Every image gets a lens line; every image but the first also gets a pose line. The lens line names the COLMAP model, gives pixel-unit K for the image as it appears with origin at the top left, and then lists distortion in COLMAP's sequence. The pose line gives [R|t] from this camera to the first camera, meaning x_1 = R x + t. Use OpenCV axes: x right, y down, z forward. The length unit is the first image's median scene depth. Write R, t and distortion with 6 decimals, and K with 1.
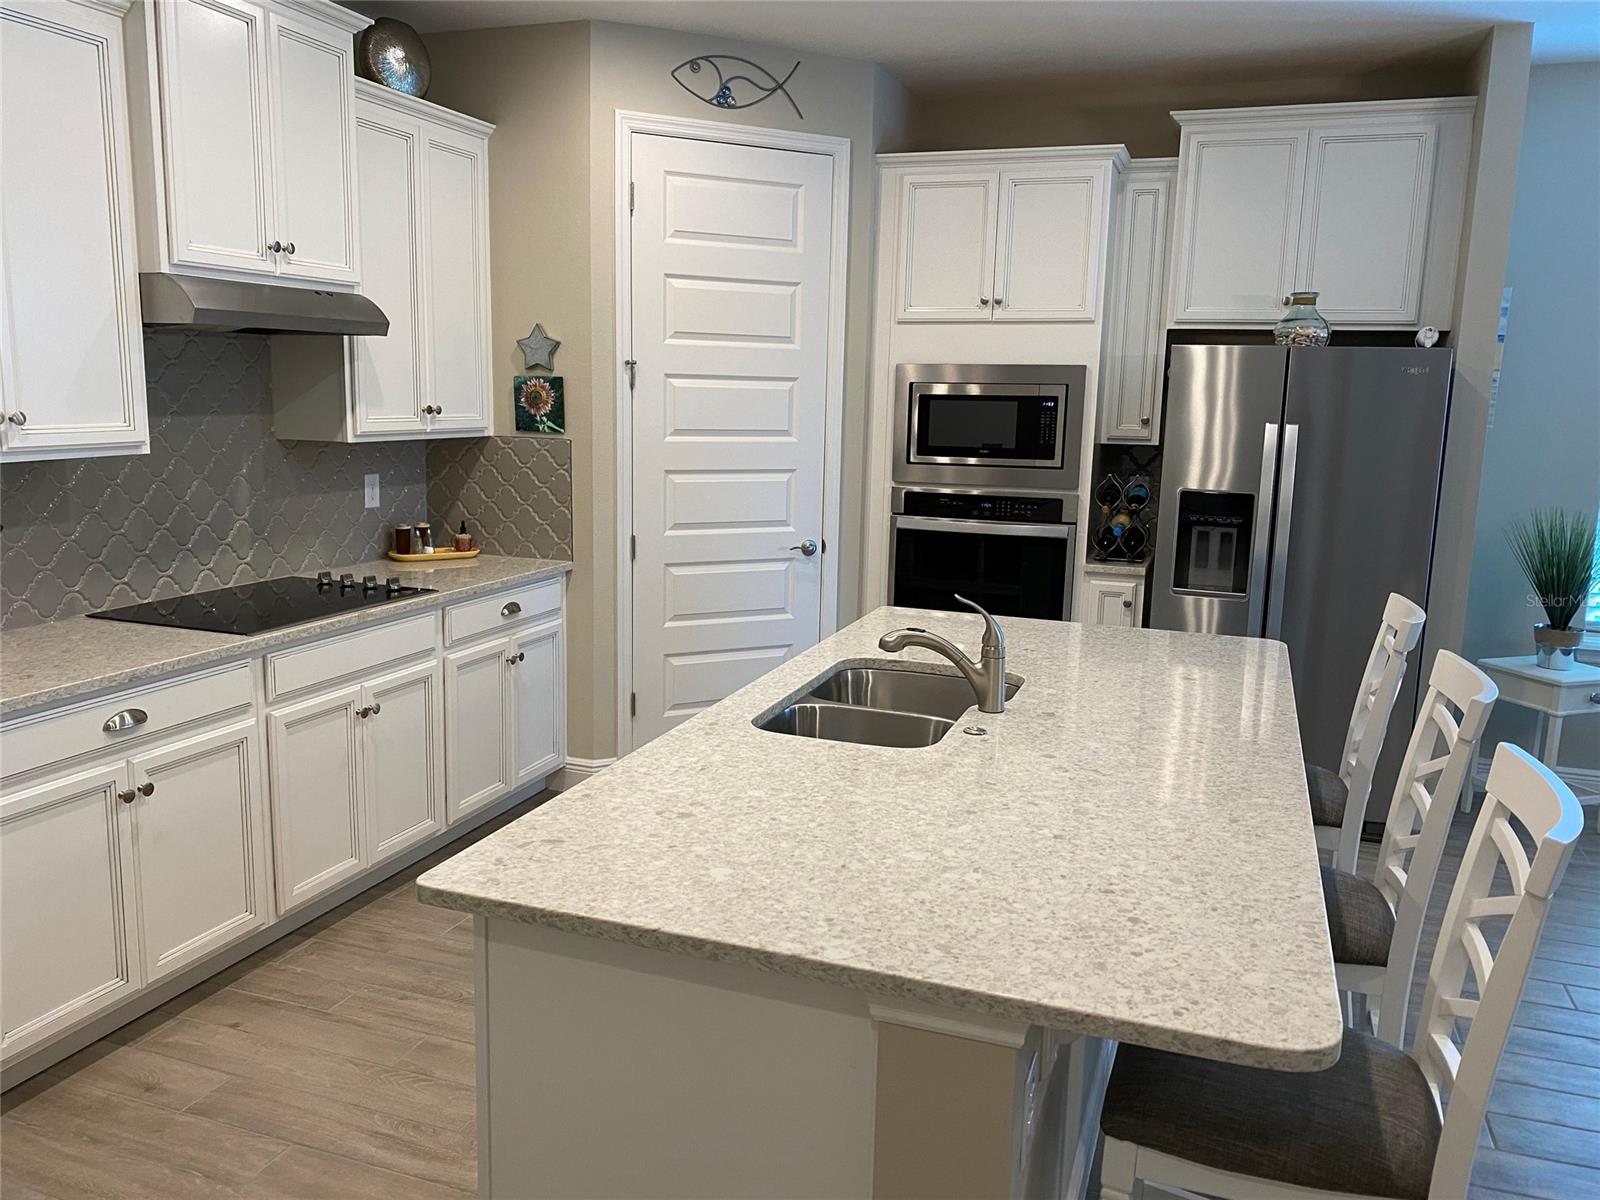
lens RADIAL K [[1214.4, 0, 800.0], [0, 1214.4, 600.0], [0, 0, 1]] dist [0.113927, -0.231958]
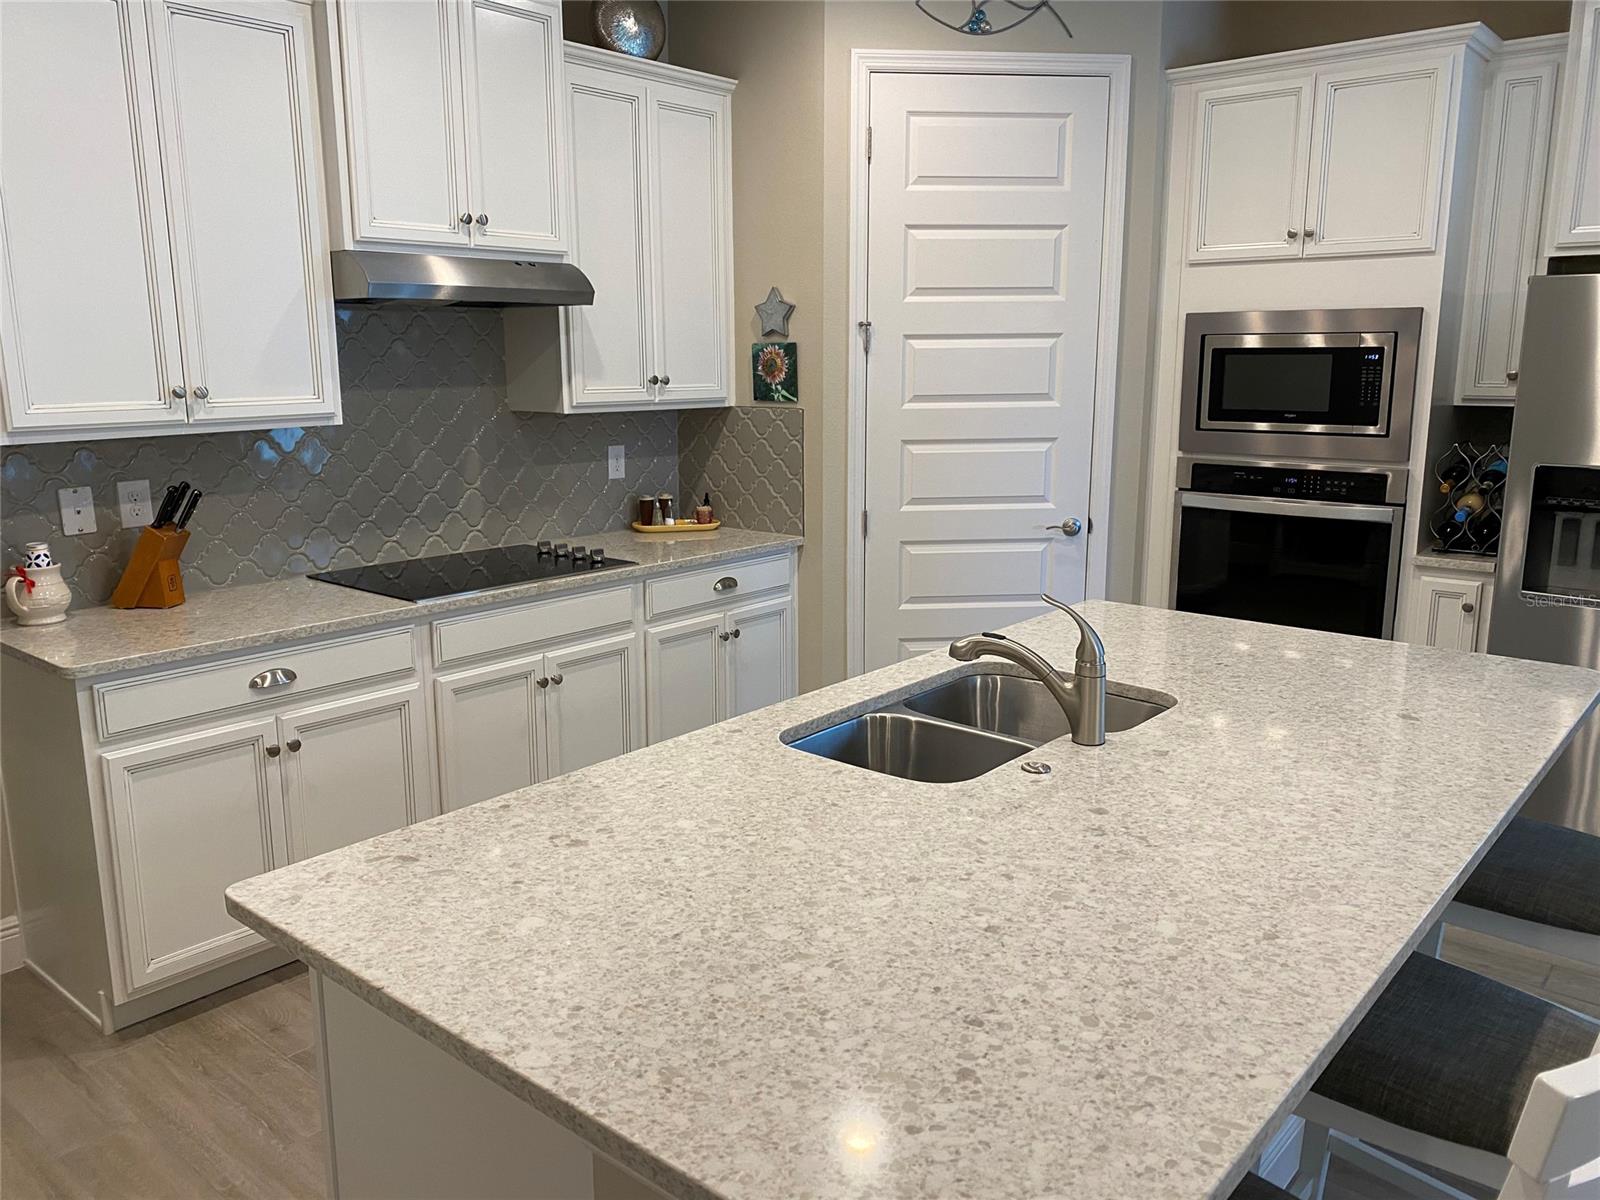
lens RADIAL K [[1214.4, 0, 800.0], [0, 1214.4, 600.0], [0, 0, 1]] dist [0.113927, -0.231958]
pose [[0.936565, 0.044806, -0.347618, 0.146610], [-0.036151, 0.998855, 0.031348, -0.011750], [0.348624, -0.016793, 0.937112, 0.105552]]
